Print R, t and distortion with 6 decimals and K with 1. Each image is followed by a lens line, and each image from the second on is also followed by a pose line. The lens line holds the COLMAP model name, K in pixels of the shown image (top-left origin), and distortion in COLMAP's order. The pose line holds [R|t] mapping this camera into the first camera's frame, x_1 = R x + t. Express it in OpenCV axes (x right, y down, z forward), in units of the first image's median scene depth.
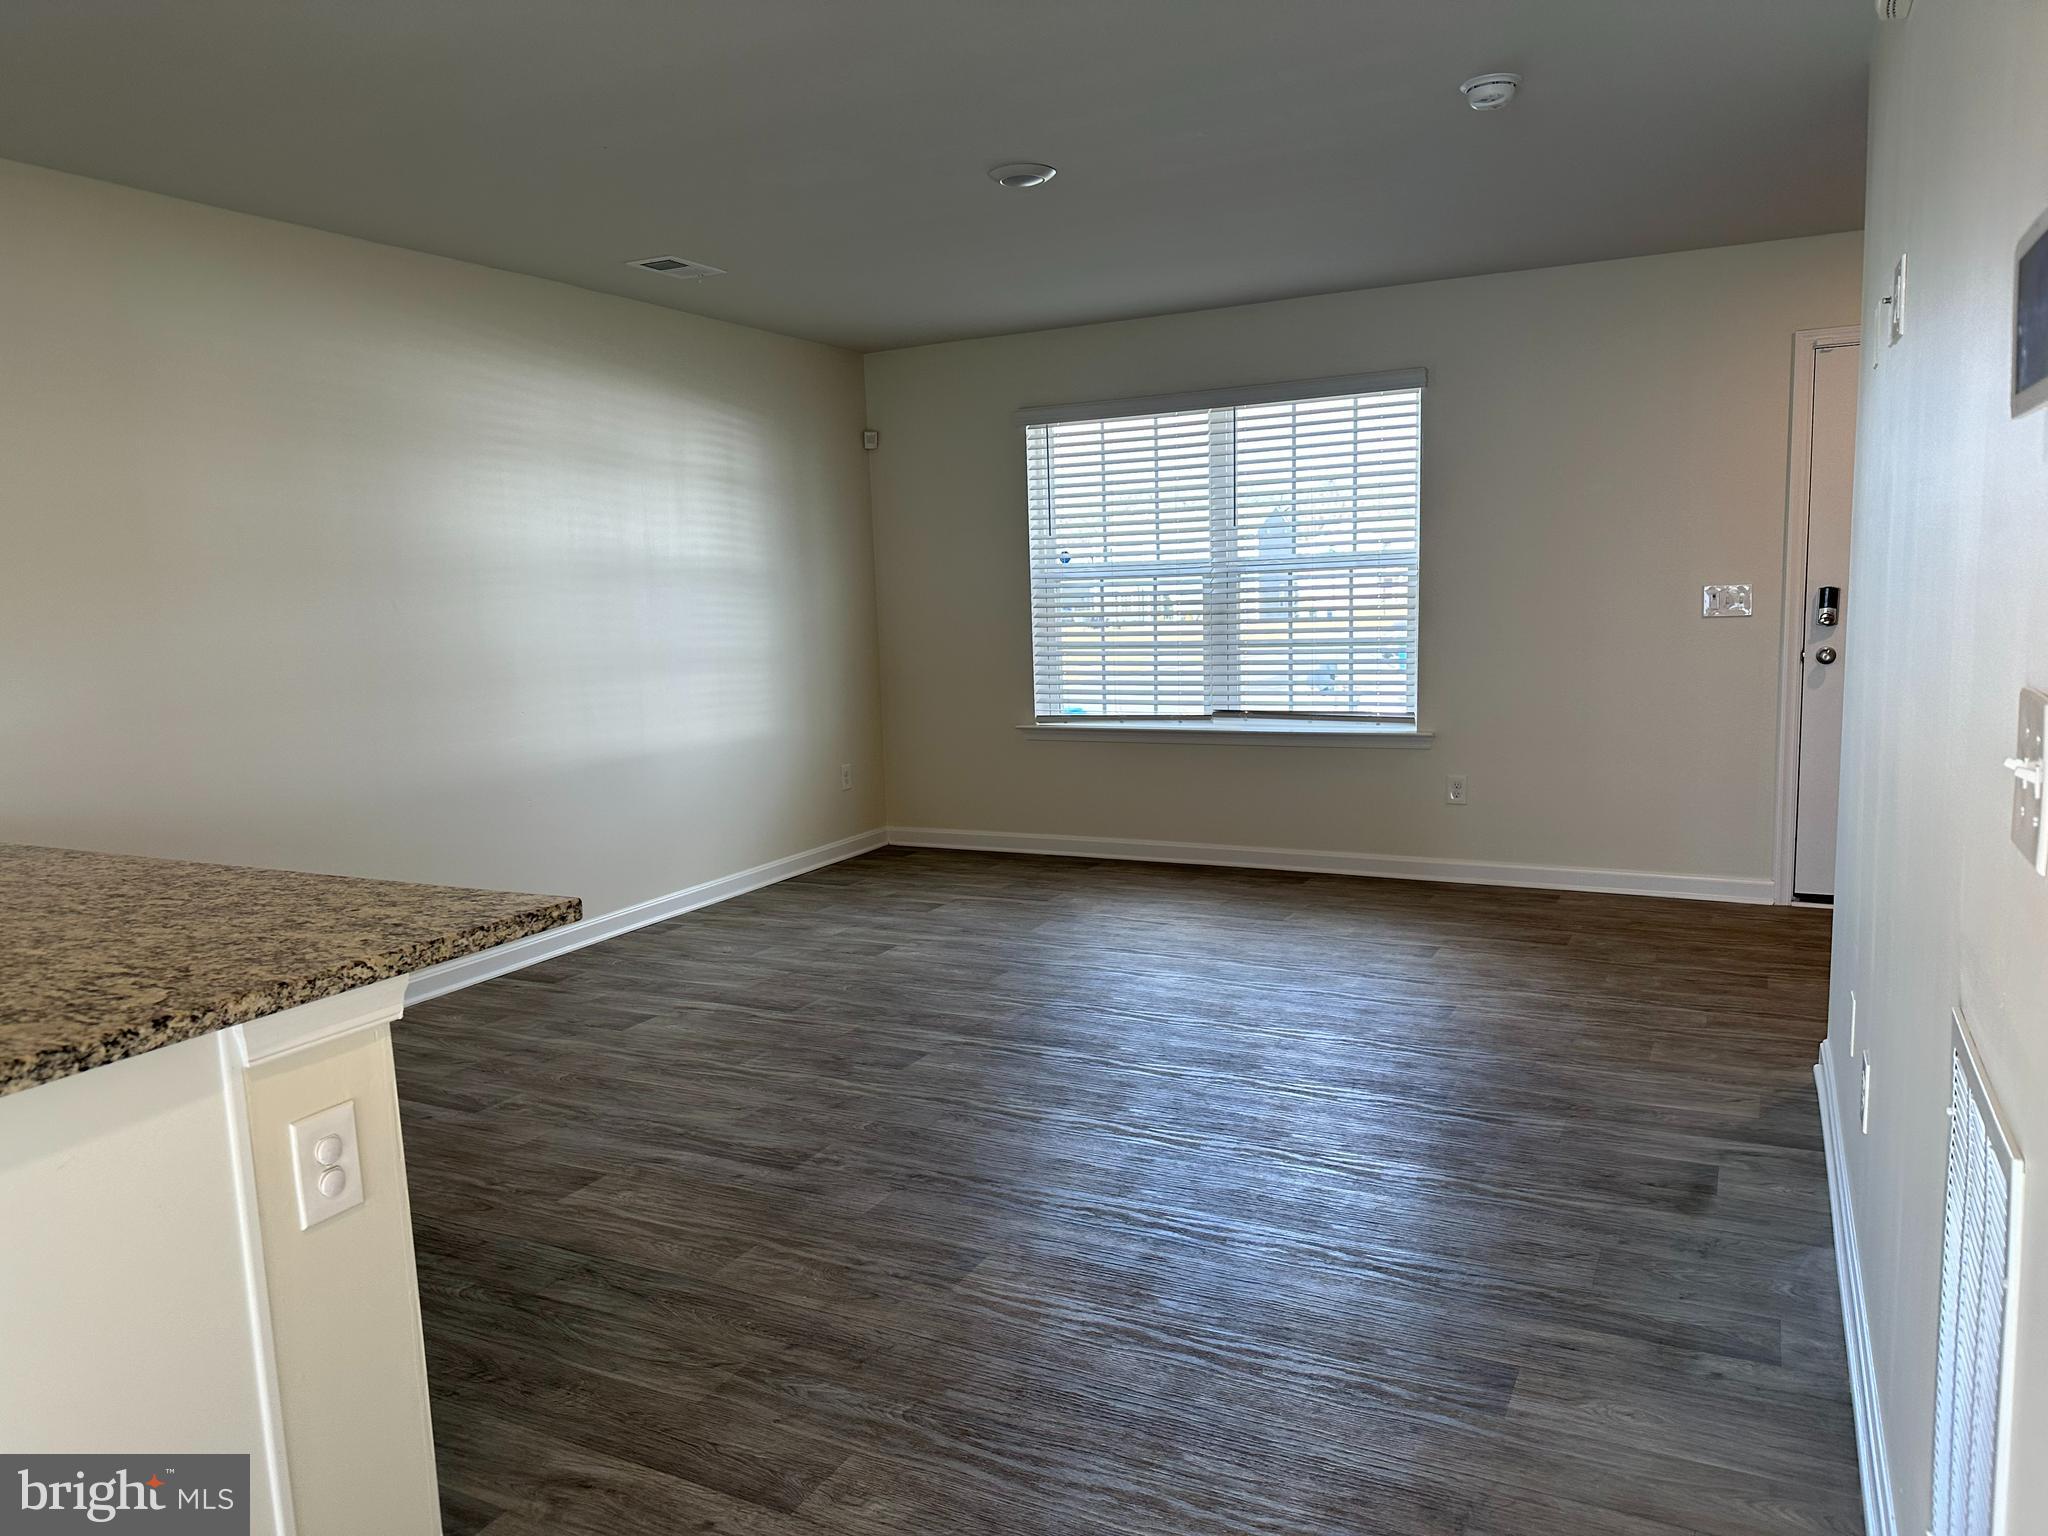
lens RADIAL K [[1421.0, 0, 1016.8], [0, 1421.0, 753.9], [0, 0, 1]] dist [0.144844, -0.250281]
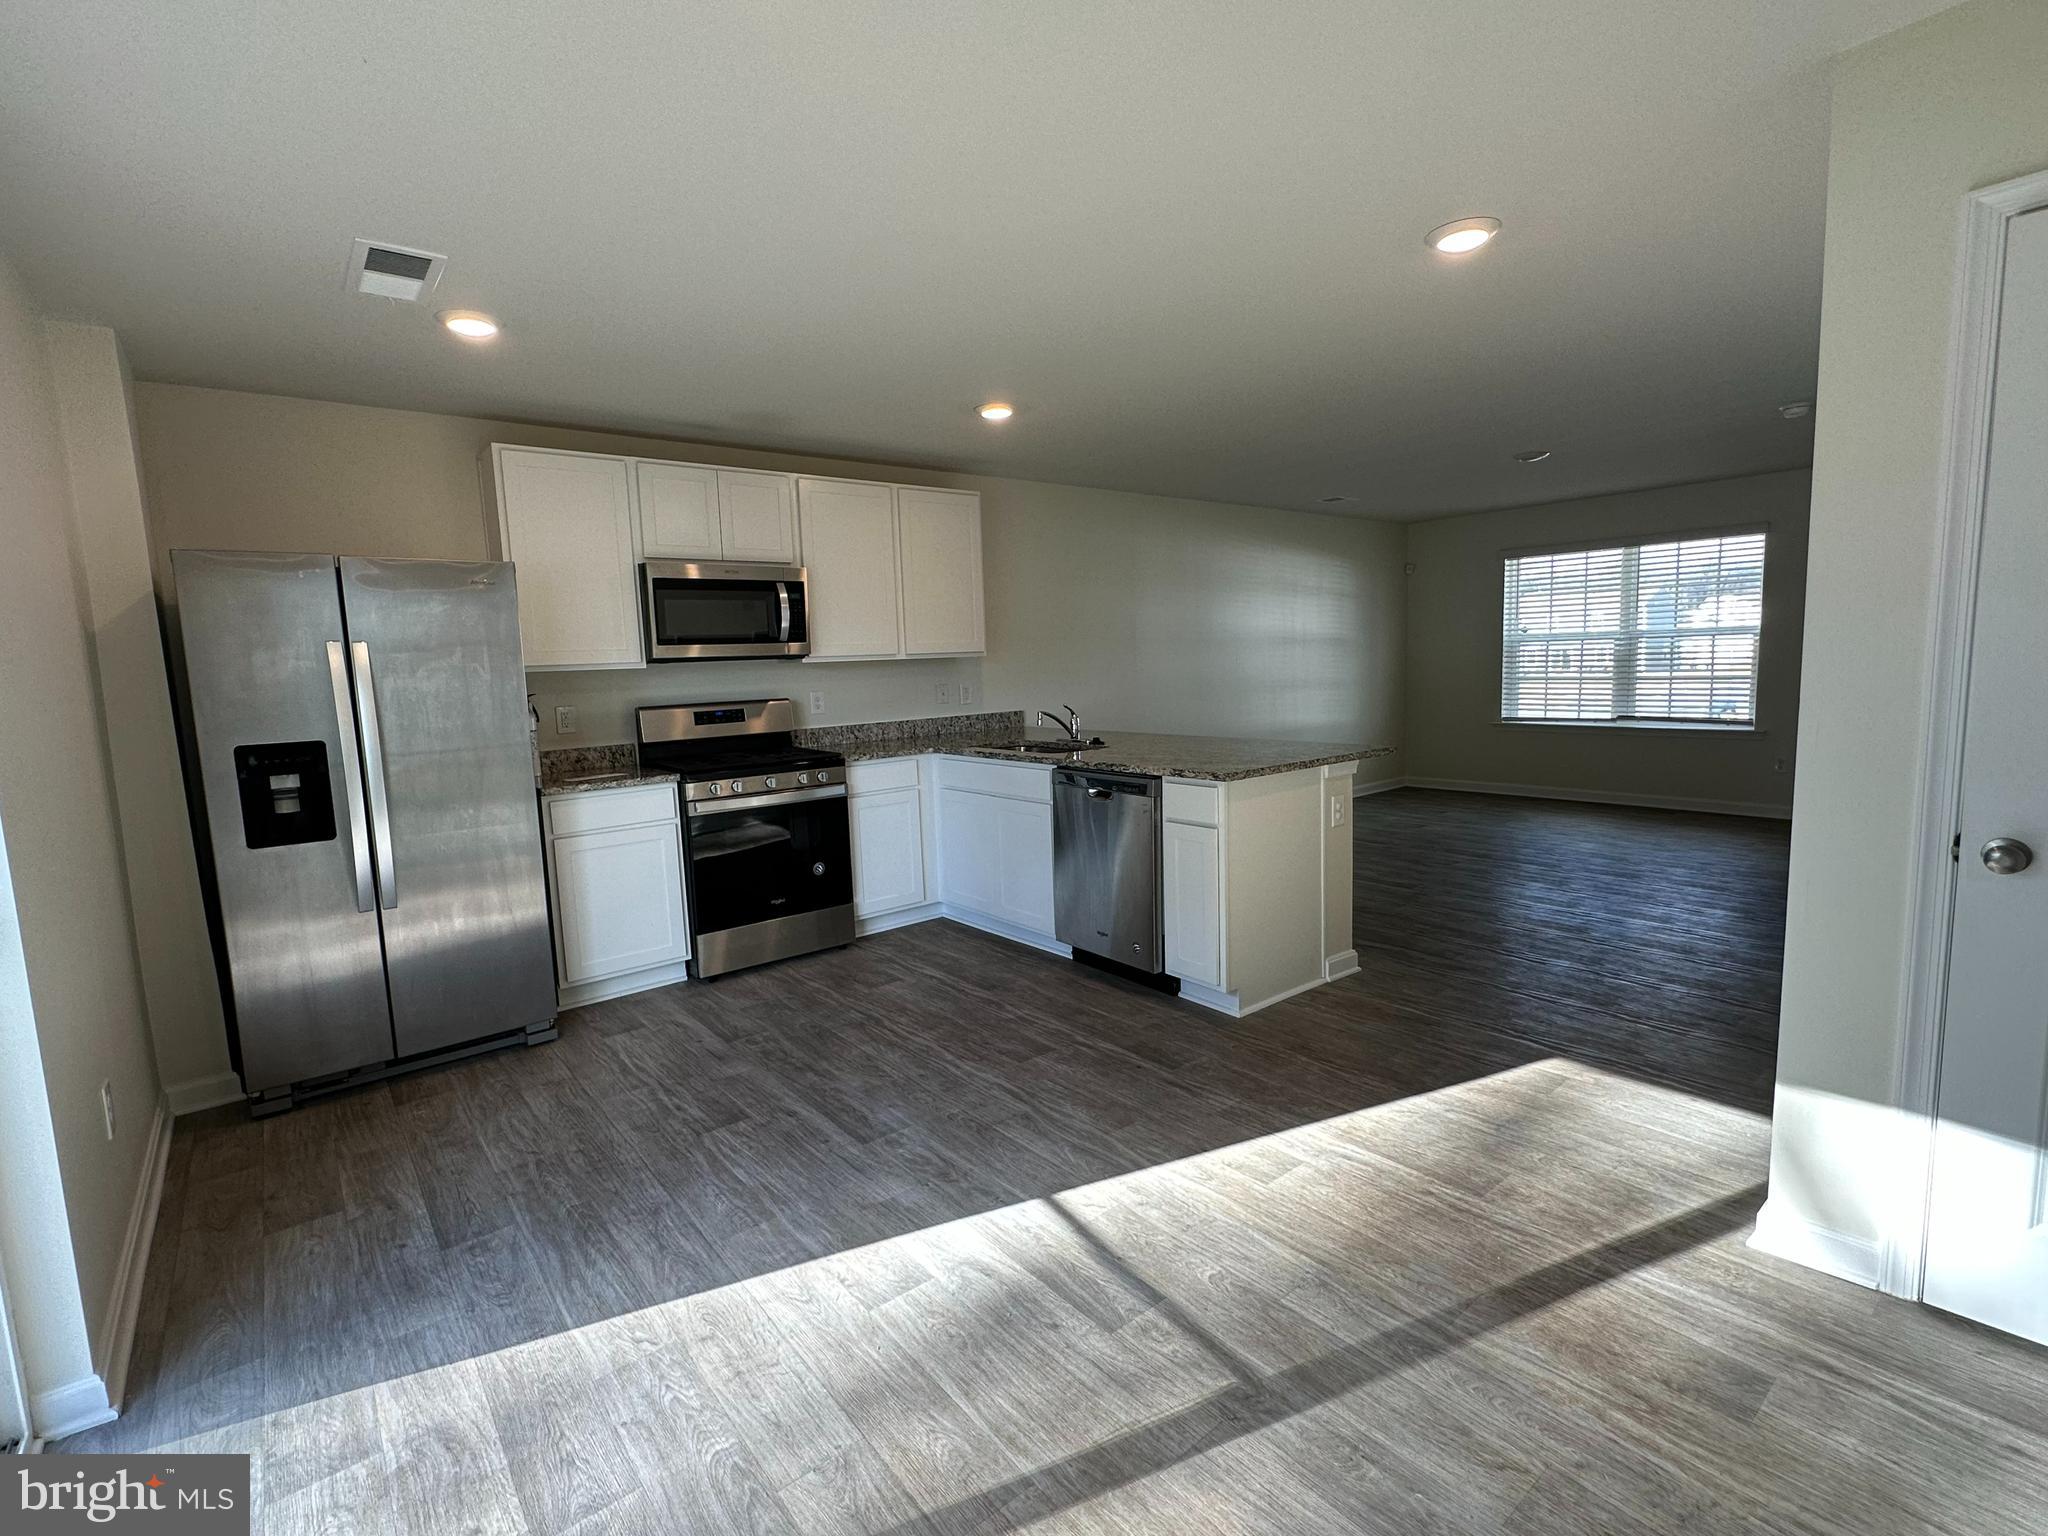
lens RADIAL K [[939.4, 0, 1020.7], [0, 939.4, 763.2], [0, 0, 1]] dist [0.002013, 0.000525]
pose [[0.914885, 0.045468, -0.401147, -0.132218], [-0.043011, 0.998960, 0.015133, 0.082314], [0.401418, 0.003409, 0.915889, -0.709546]]
